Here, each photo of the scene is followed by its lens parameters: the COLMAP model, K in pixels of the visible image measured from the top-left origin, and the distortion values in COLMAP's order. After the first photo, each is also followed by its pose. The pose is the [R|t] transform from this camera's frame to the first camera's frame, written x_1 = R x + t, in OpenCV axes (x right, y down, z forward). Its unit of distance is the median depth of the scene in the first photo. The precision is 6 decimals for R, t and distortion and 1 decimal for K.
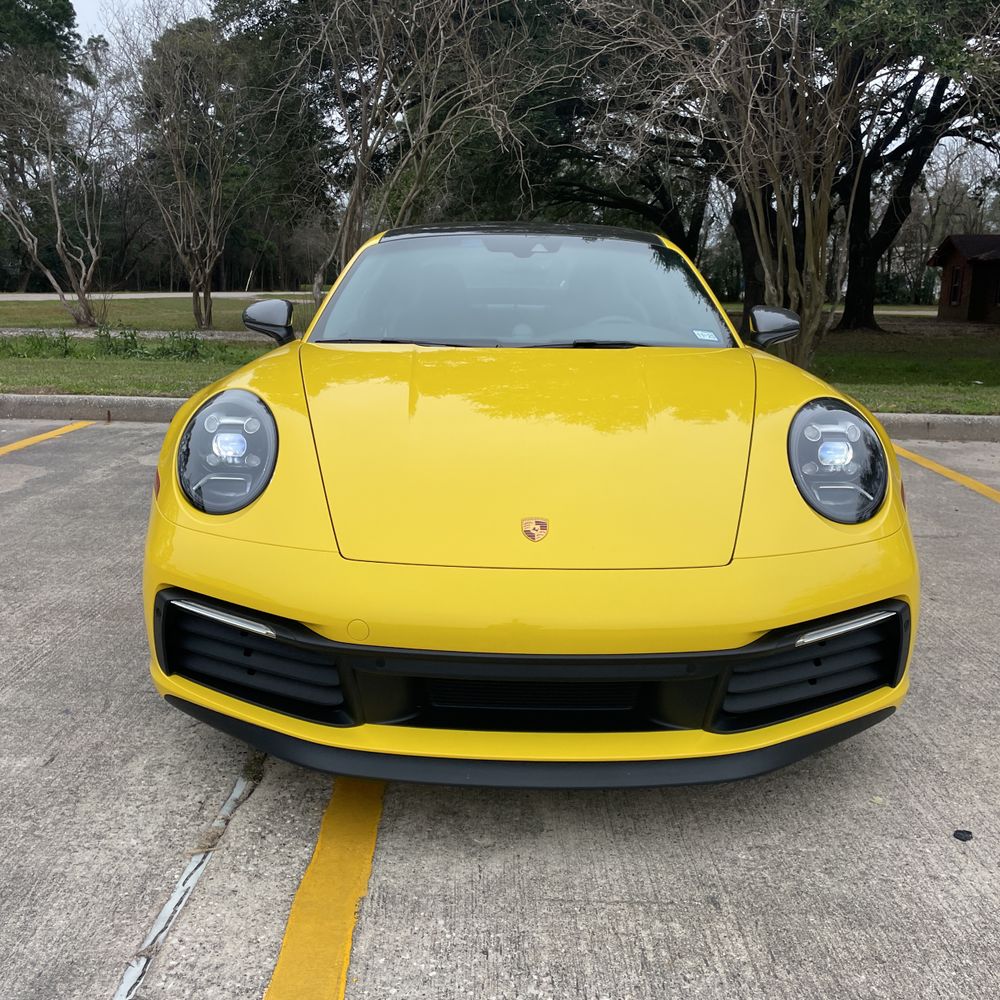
lens RADIAL K [[1013.9, 0, 495.2], [0, 1013.9, 495.2], [0, 0, 1]] dist [0.019595, 0.000000]
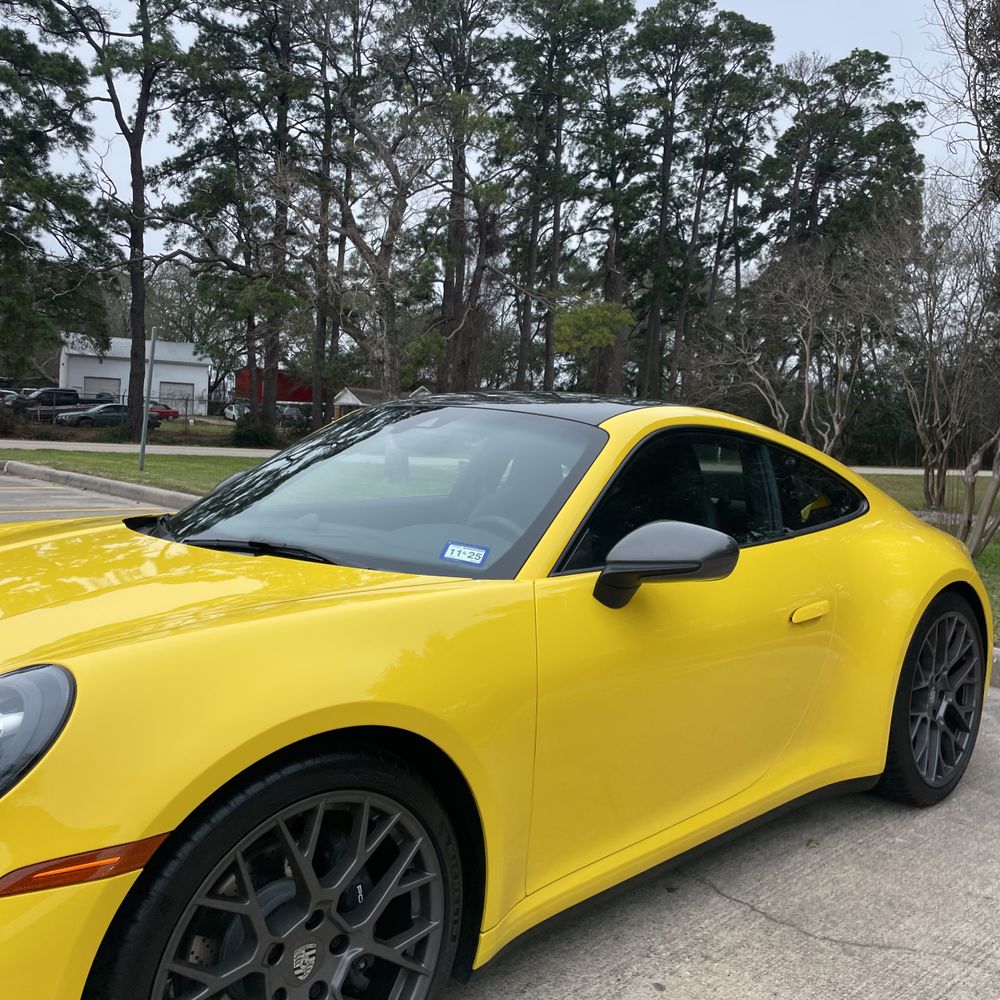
lens RADIAL K [[1013.9, 0, 505.1], [0, 1013.9, 500.7], [0, 0, 1]] dist [0.019595, 0.000000]
pose [[0.709808, 0.067589, -0.701145, 0.152089], [-0.180499, 0.979604, -0.088297, -0.030788], [0.680877, 0.189230, 0.707530, 0.122630]]
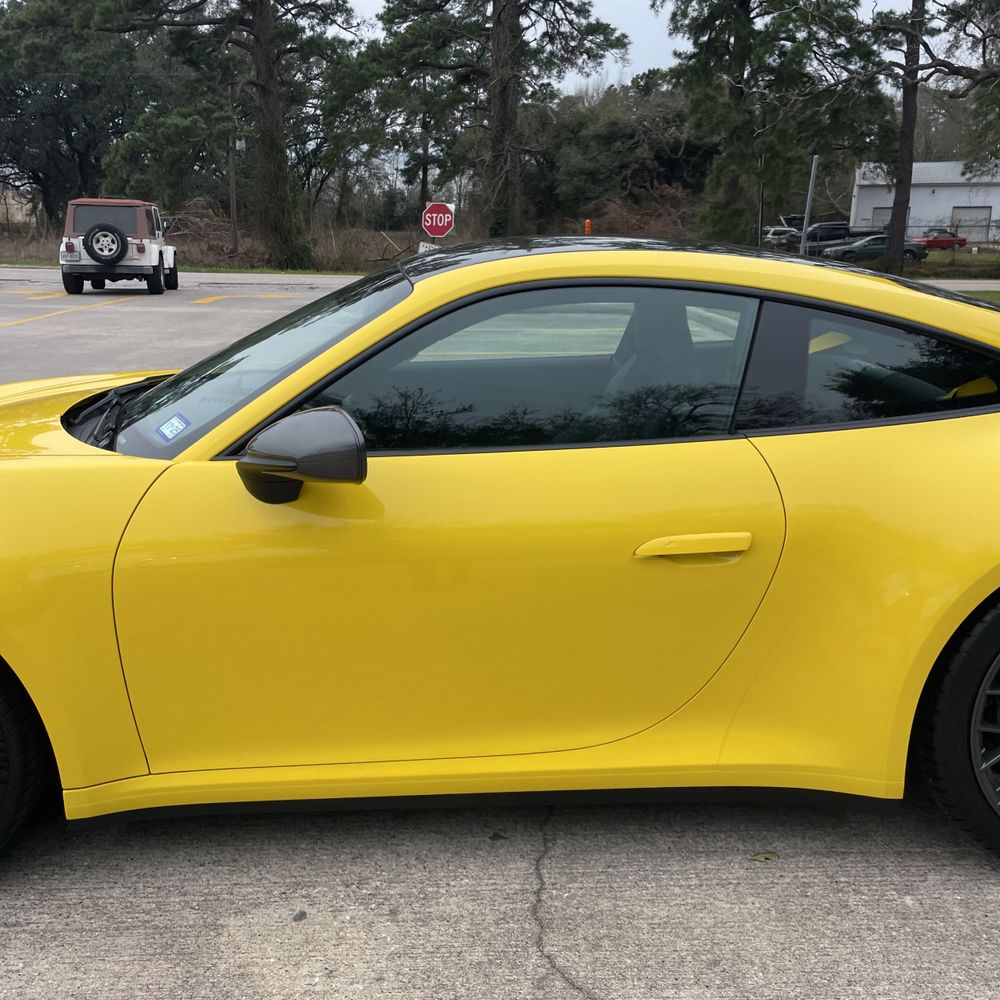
lens RADIAL K [[1013.9, 0, 495.4], [0, 1013.9, 498.3], [0, 0, 1]] dist [0.019595, 0.000000]
pose [[0.032238, 0.230826, -0.972461, 0.188455], [-0.206036, 0.953604, 0.219520, -0.066678], [0.978013, 0.193285, 0.078301, 0.260292]]
